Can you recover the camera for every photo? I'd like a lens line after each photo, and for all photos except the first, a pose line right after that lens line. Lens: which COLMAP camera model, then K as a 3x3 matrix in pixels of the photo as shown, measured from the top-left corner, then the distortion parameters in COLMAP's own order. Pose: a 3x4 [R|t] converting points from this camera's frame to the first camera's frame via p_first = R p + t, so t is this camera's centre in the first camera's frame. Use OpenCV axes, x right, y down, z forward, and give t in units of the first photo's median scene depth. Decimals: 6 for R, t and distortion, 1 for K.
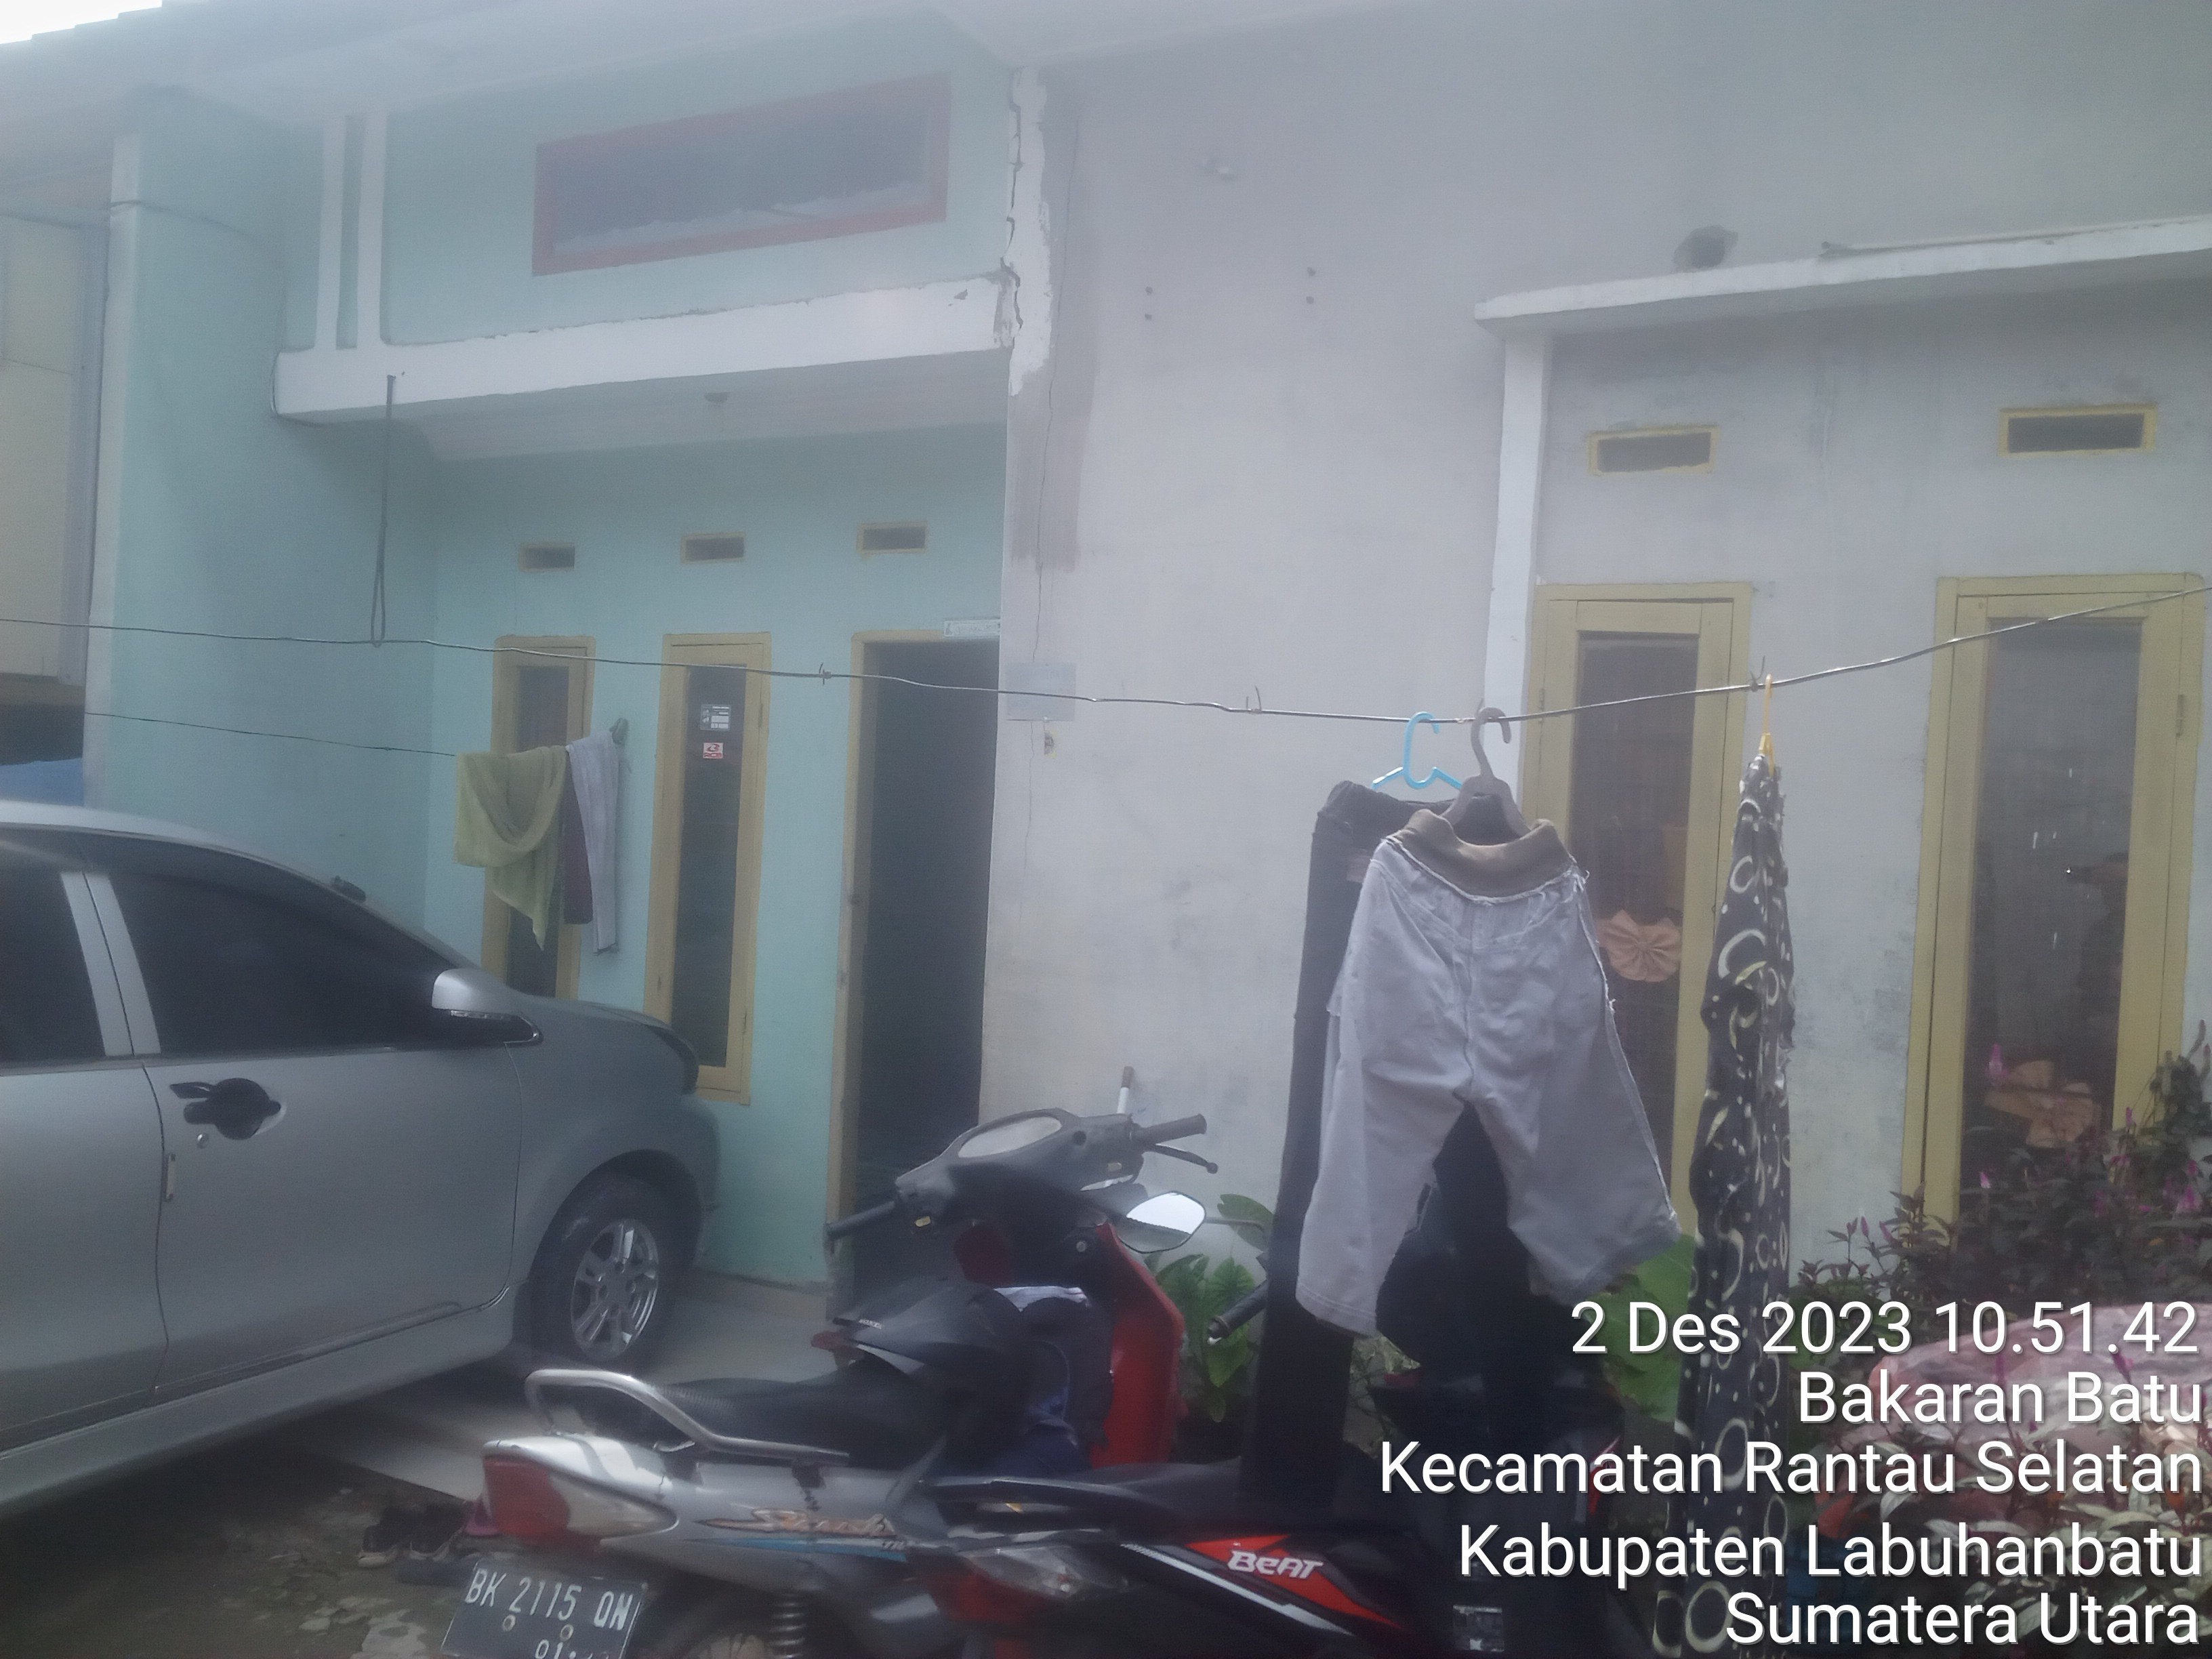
lens RADIAL K [[1836.0, 0, 1092.5], [0, 1836.0, 841.4], [0, 0, 1]] dist [0.036798, -0.058512]
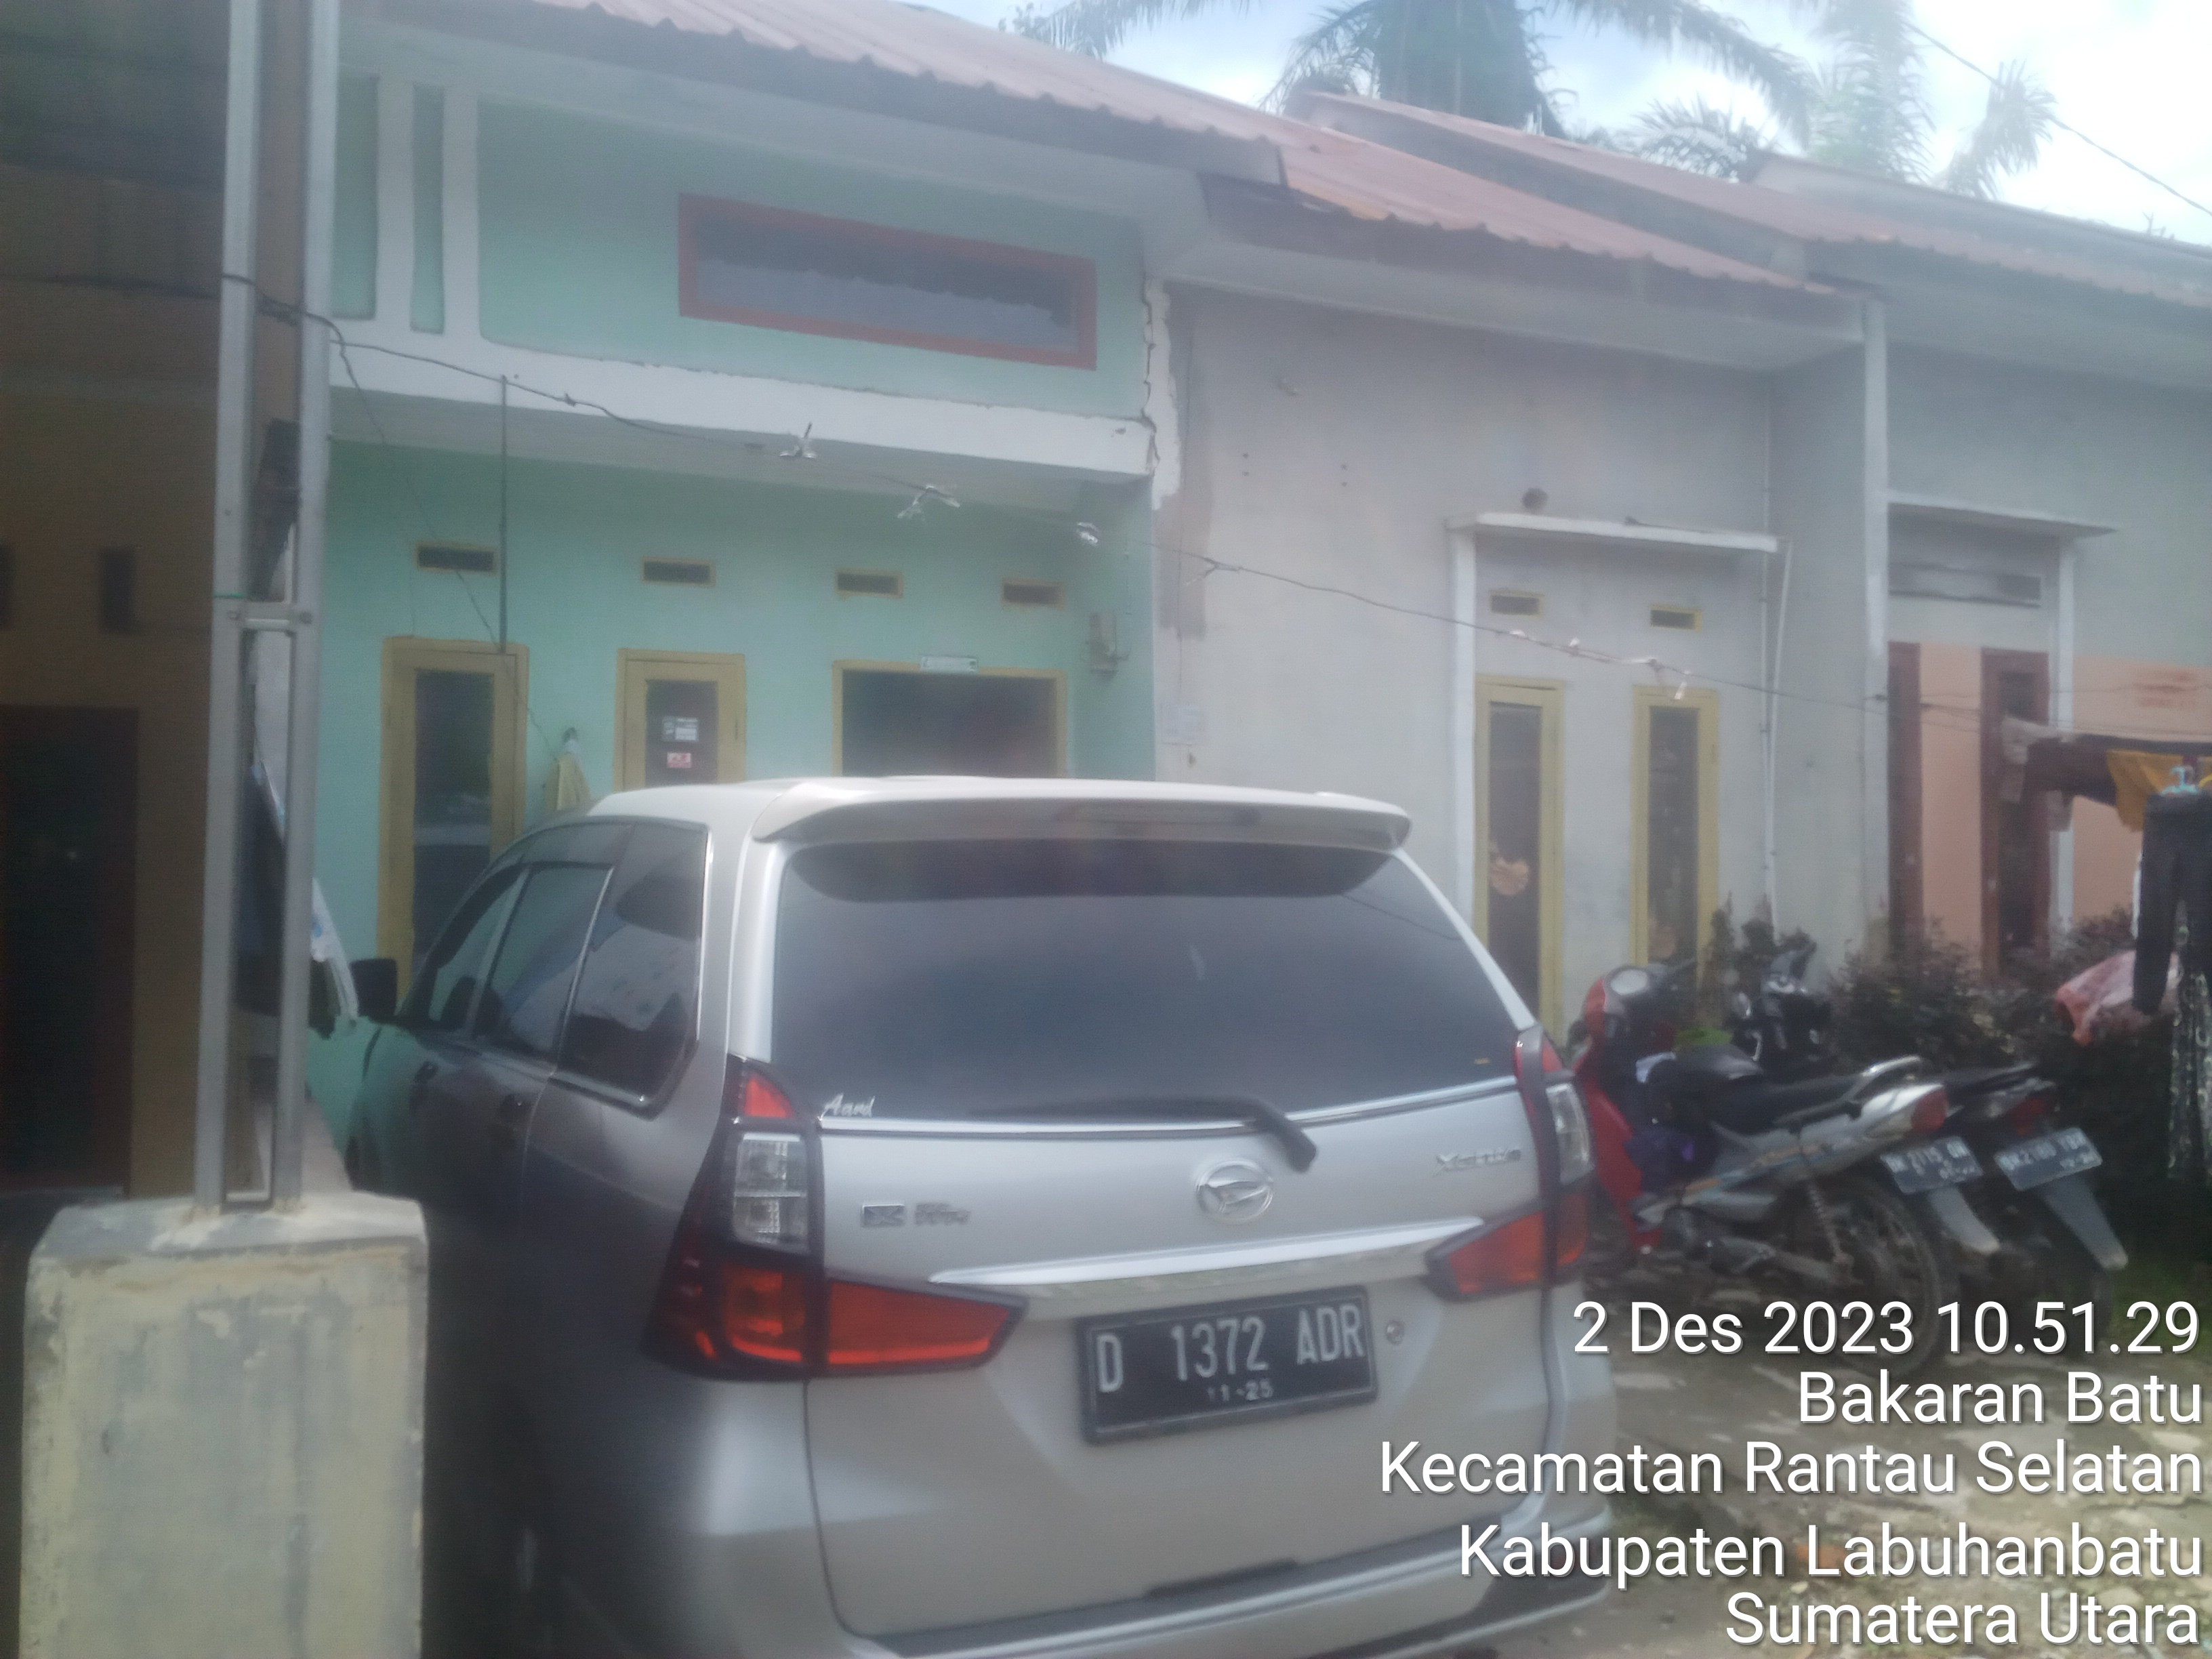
lens RADIAL K [[1836.0, 0, 1113.7], [0, 1836.0, 824.2], [0, 0, 1]] dist [0.036798, -0.058512]
pose [[0.593230, -0.025108, 0.804642, -1.191842], [0.028640, 0.999539, 0.010075, -0.020091], [-0.804524, 0.017068, 0.593675, 0.204932]]
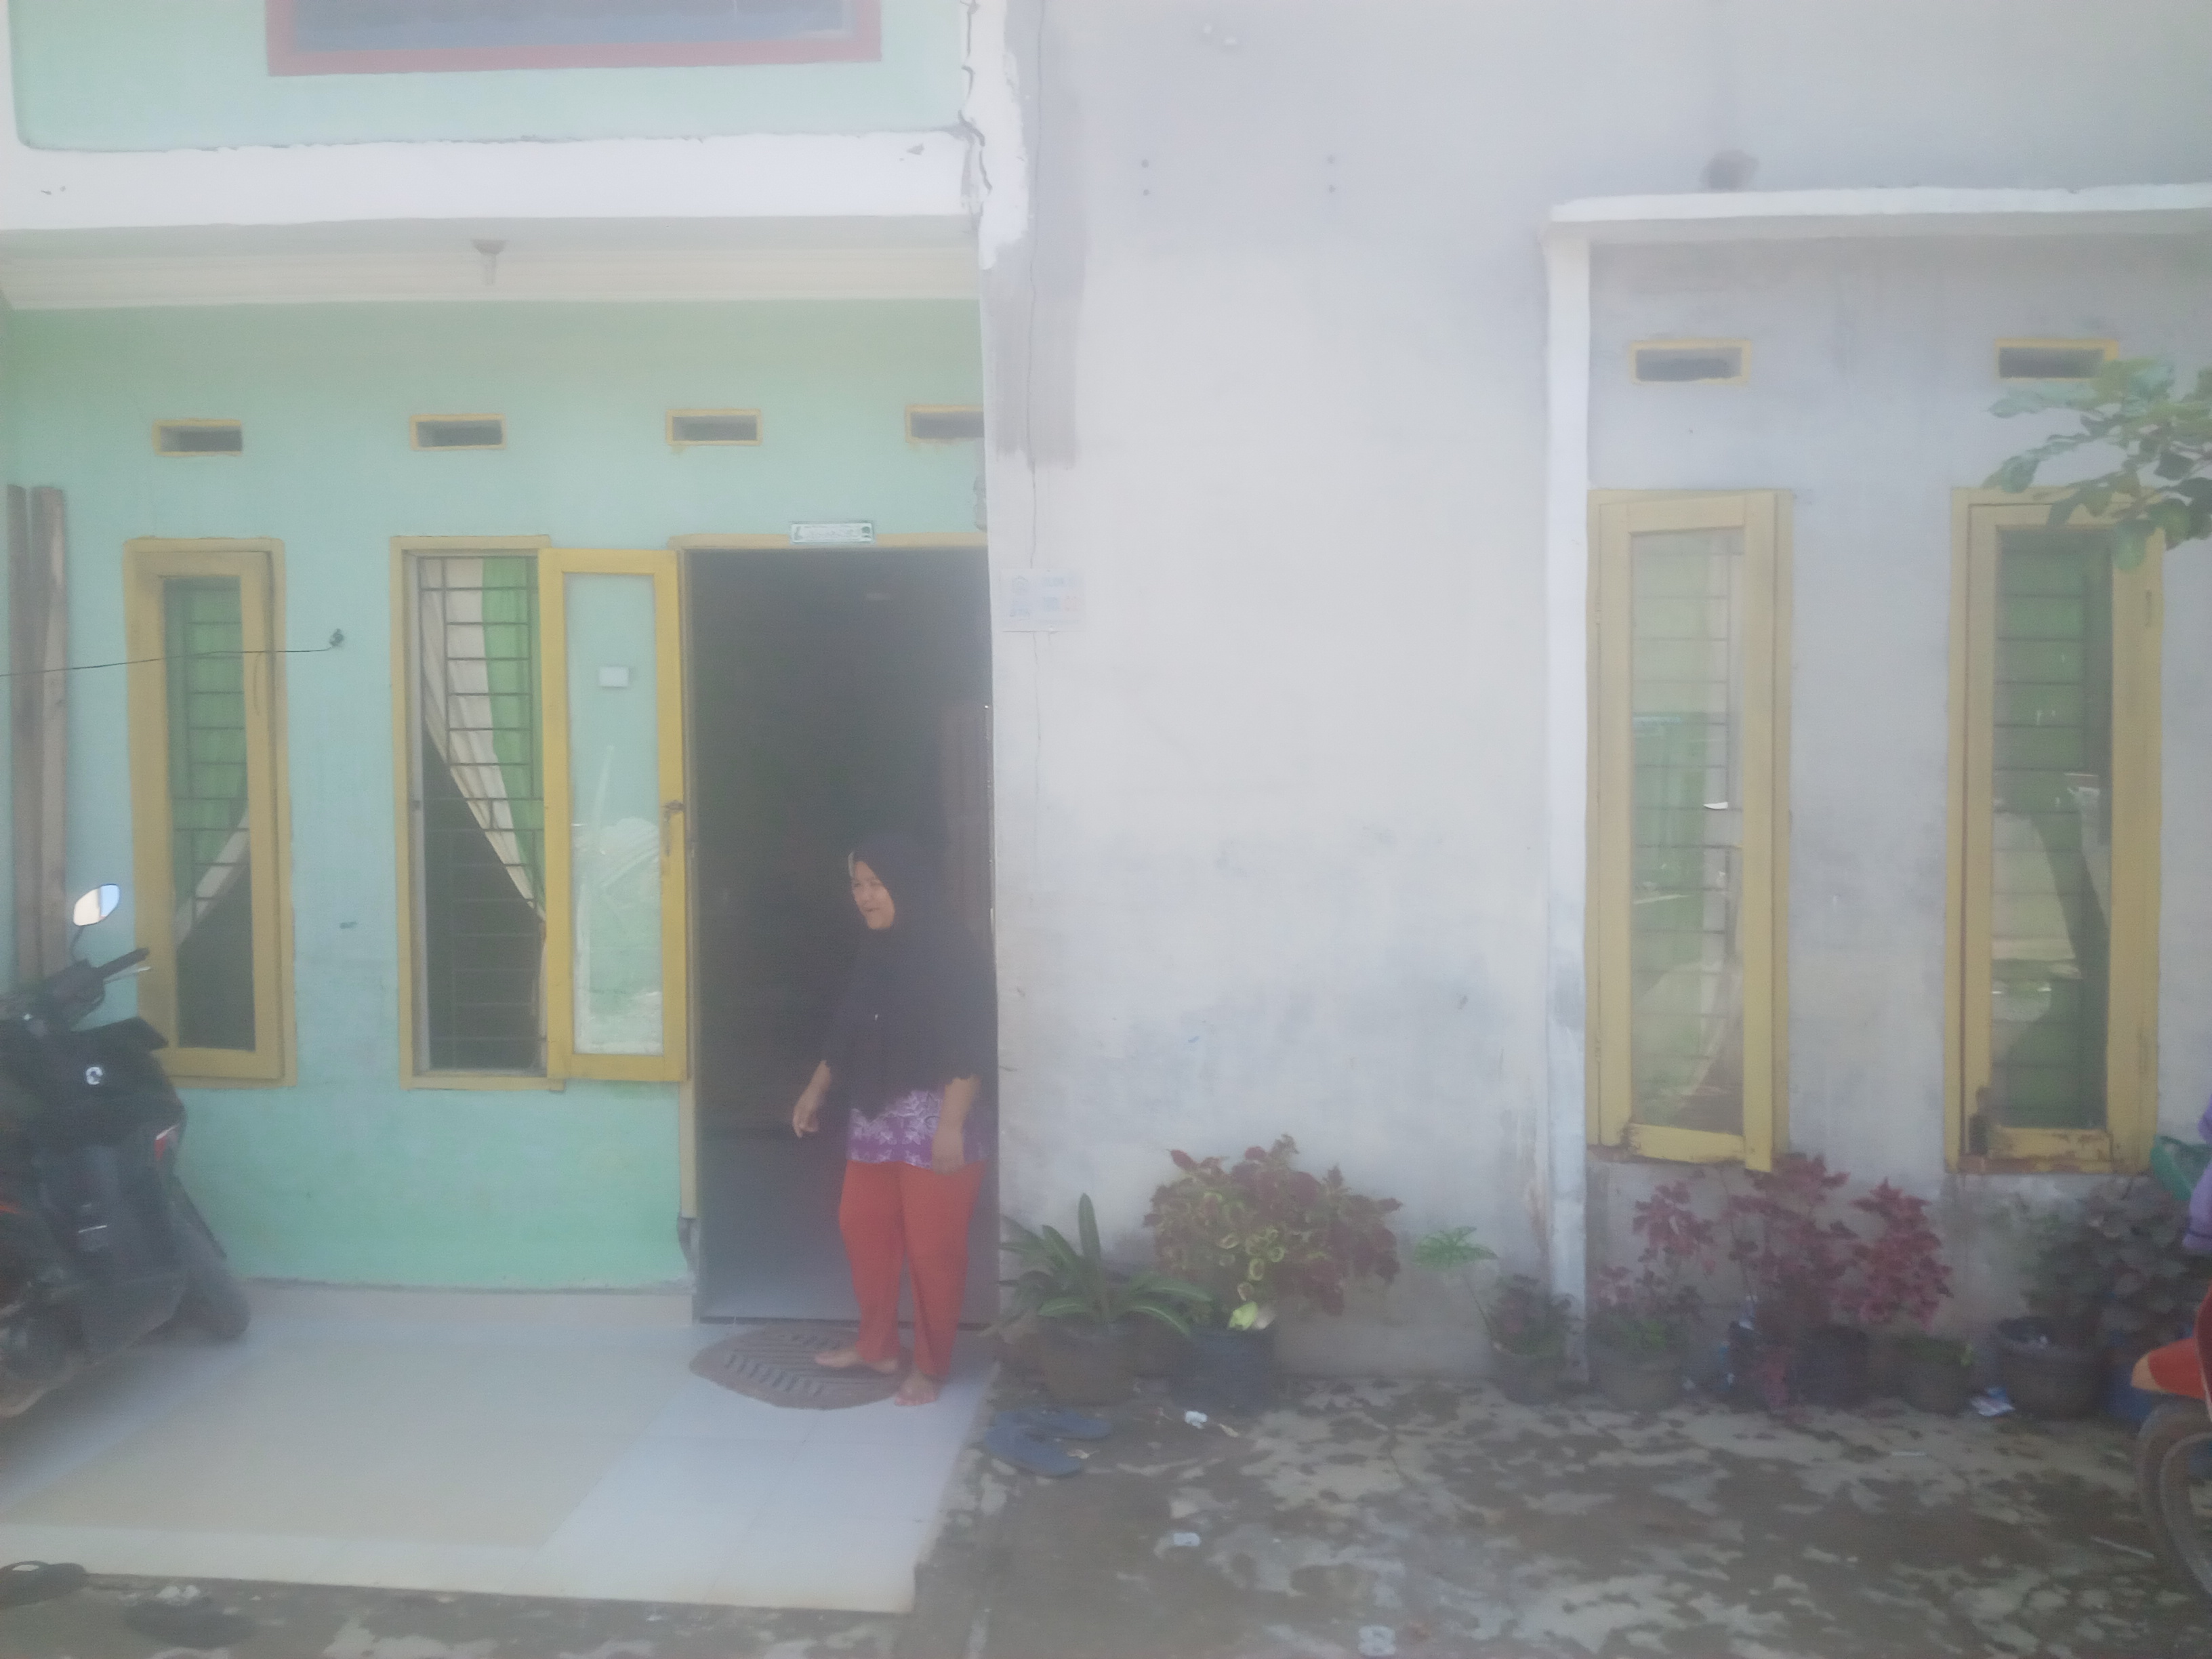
lens RADIAL K [[1800.1, 0, 1123.0], [0, 1800.1, 830.8], [0, 0, 1]] dist [0.071908, -0.121327]
pose [[0.907552, -0.059639, 0.415682, -0.367823], [0.043193, 0.997871, 0.048864, -0.008709], [-0.417712, -0.026392, 0.908196, 0.160869]]
